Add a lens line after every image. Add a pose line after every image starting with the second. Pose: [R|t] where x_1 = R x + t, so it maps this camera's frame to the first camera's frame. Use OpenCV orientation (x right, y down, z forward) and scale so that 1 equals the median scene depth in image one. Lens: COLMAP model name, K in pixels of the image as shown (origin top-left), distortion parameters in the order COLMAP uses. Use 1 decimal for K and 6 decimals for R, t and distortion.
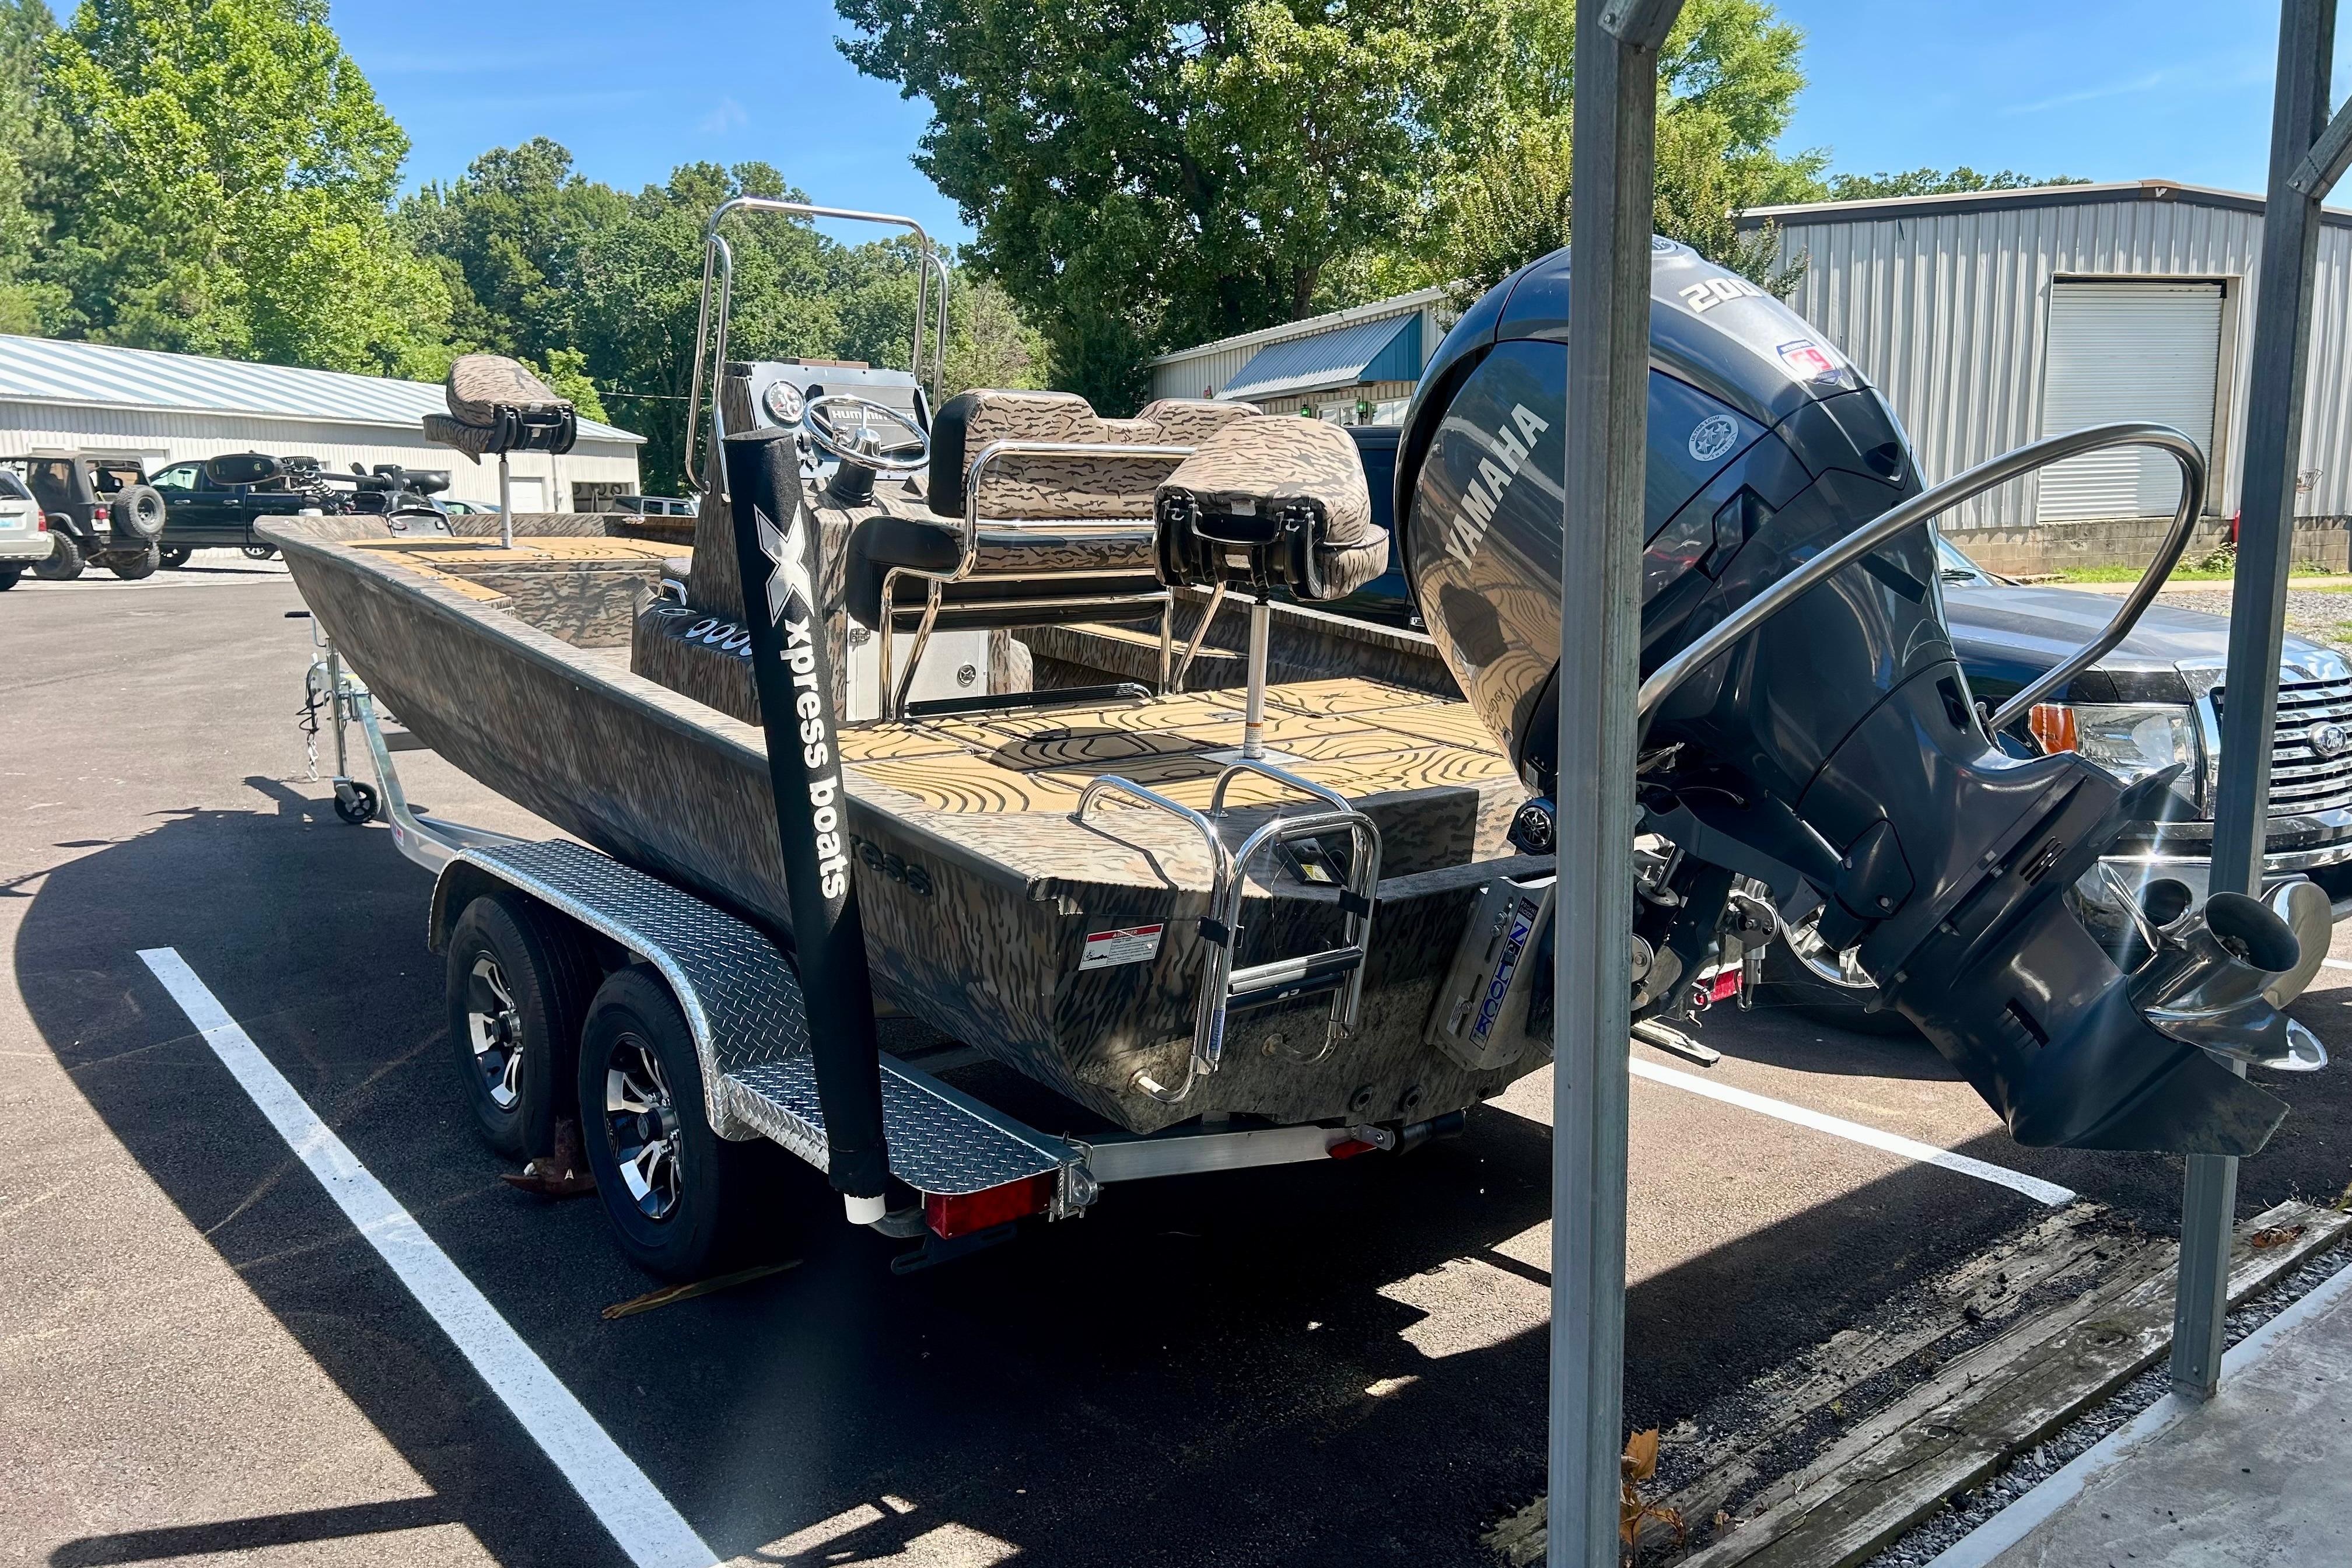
lens RADIAL K [[1749.2, 0, 1192.5], [0, 1749.2, 792.9], [0, 0, 1]] dist [0.045184, -0.048790]
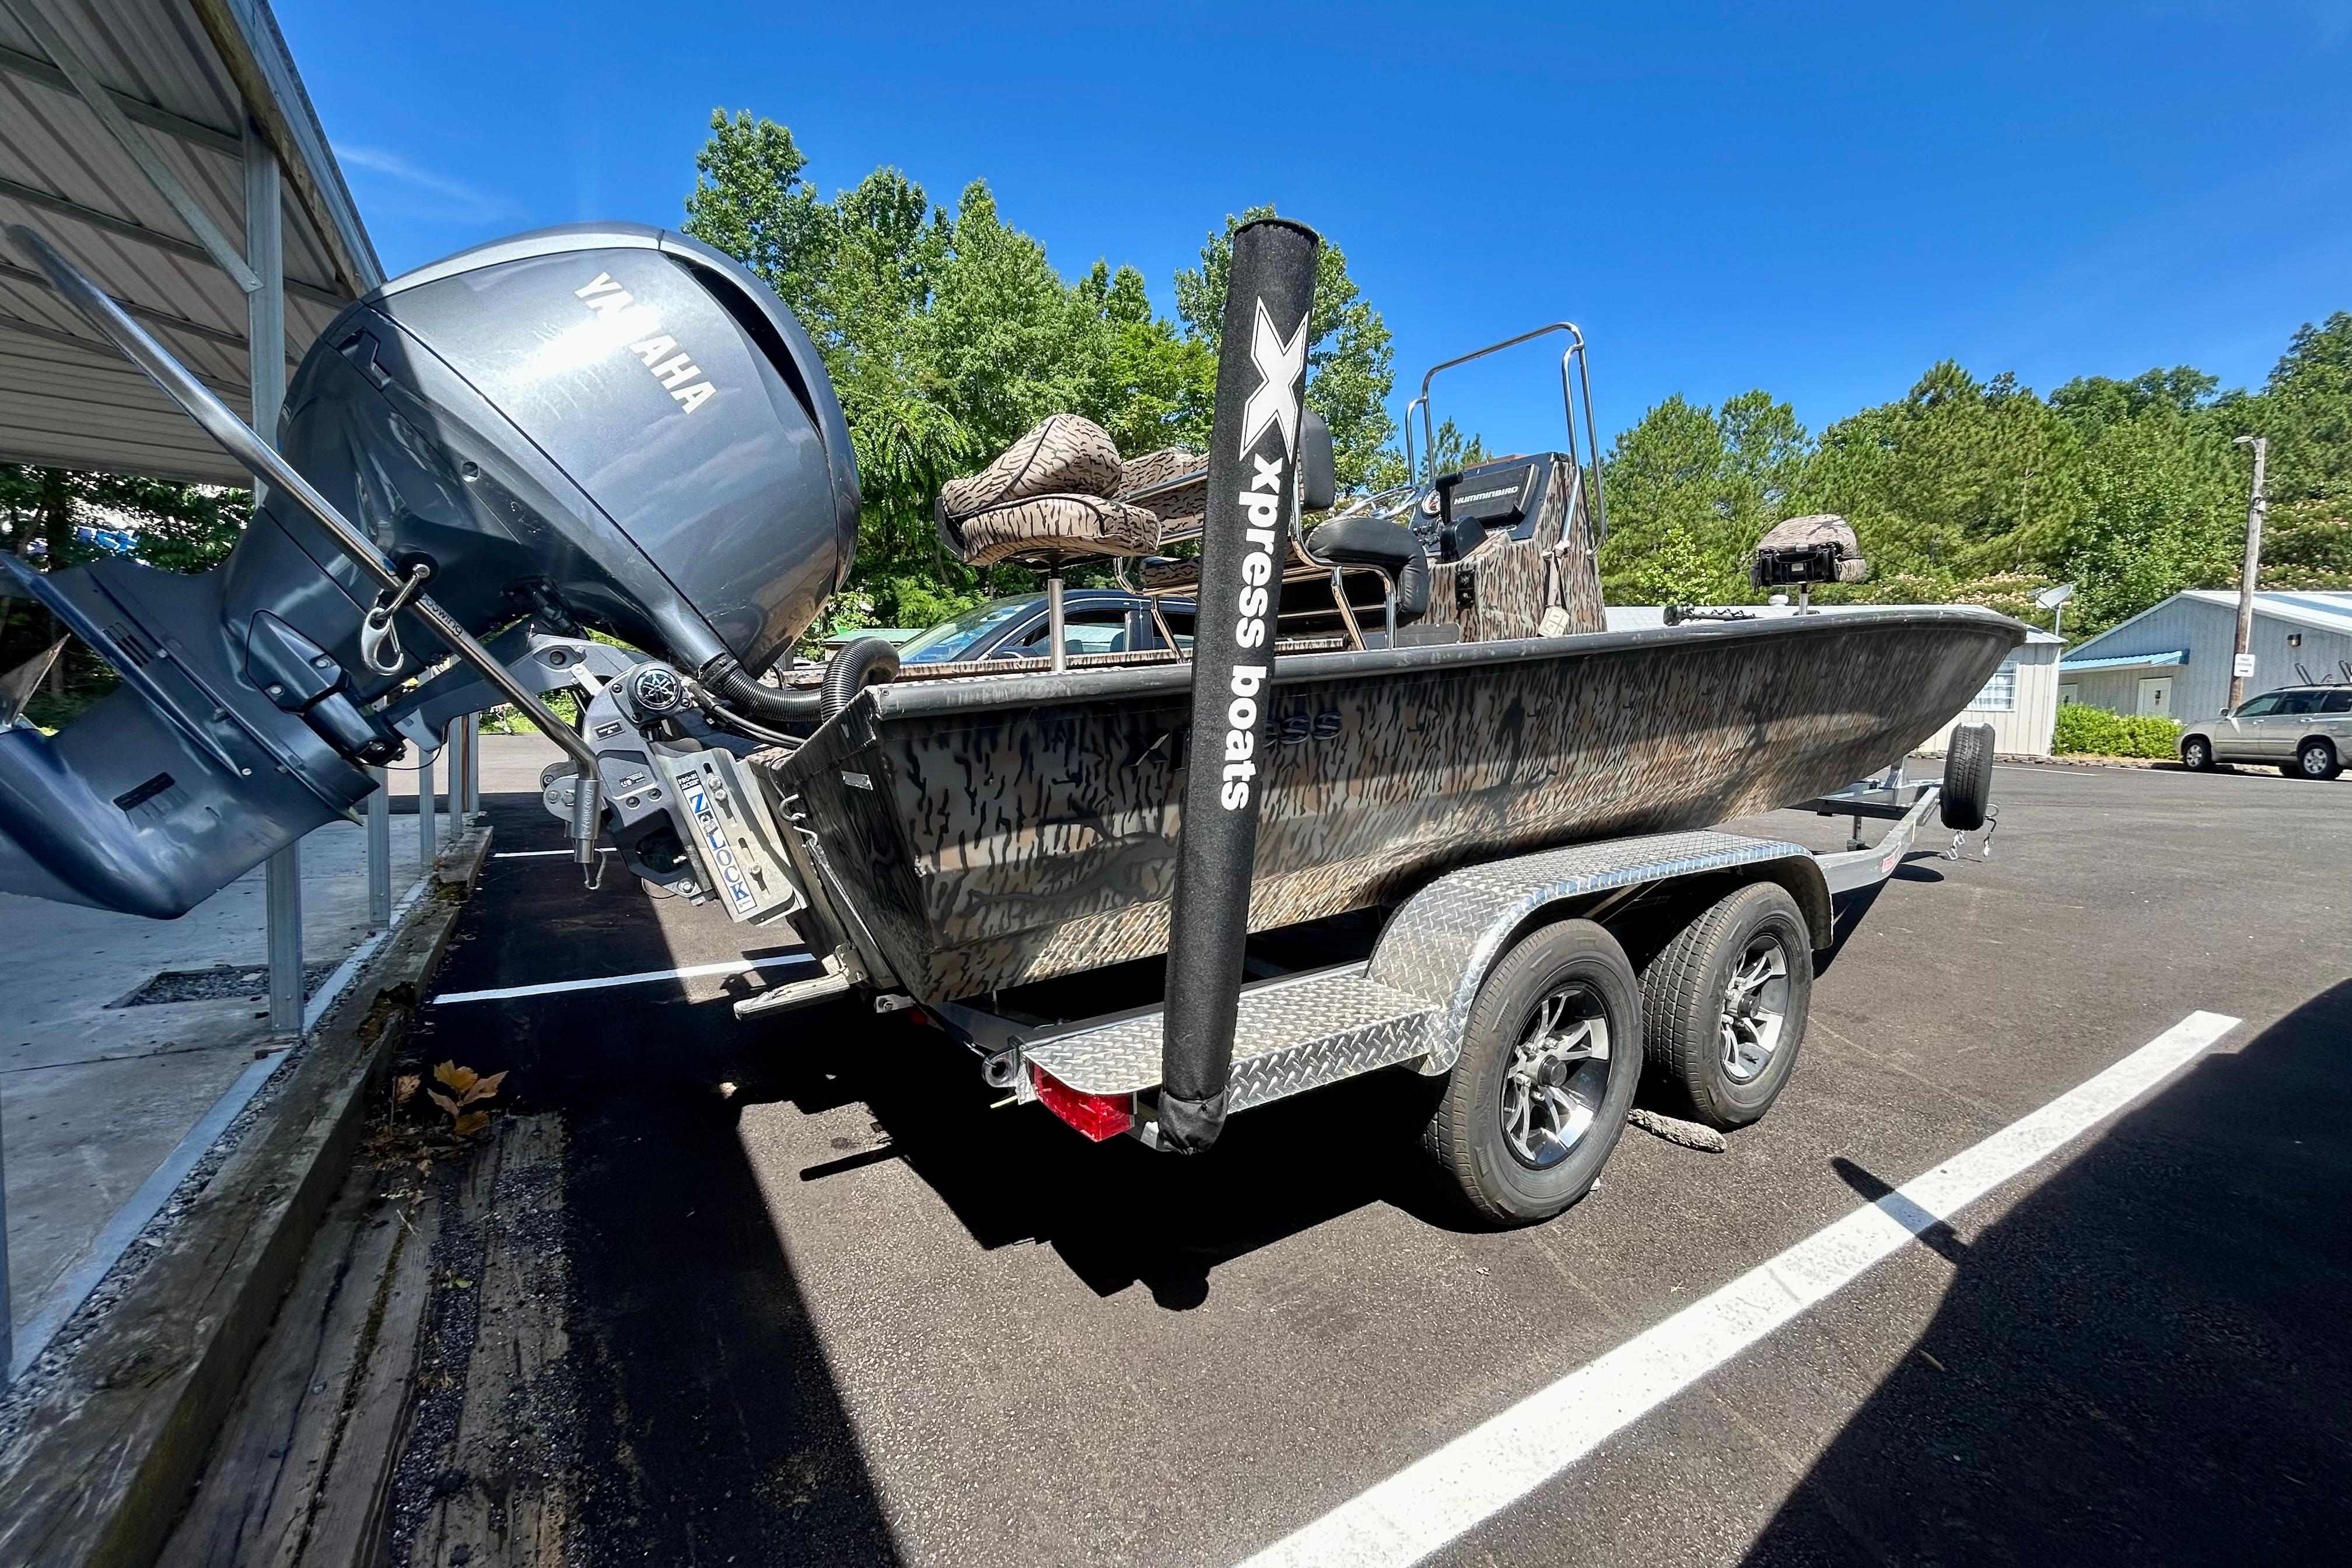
lens RADIAL K [[953.1, 0, 1169.8], [0, 953.1, 789.4], [0, 0, 1]] dist [-0.000391, 0.000133]
pose [[-0.115101, 0.086421, -0.989587, 0.679108], [-0.190123, 0.975875, 0.107337, -0.046900], [0.974990, 0.200498, -0.095894, 1.136604]]
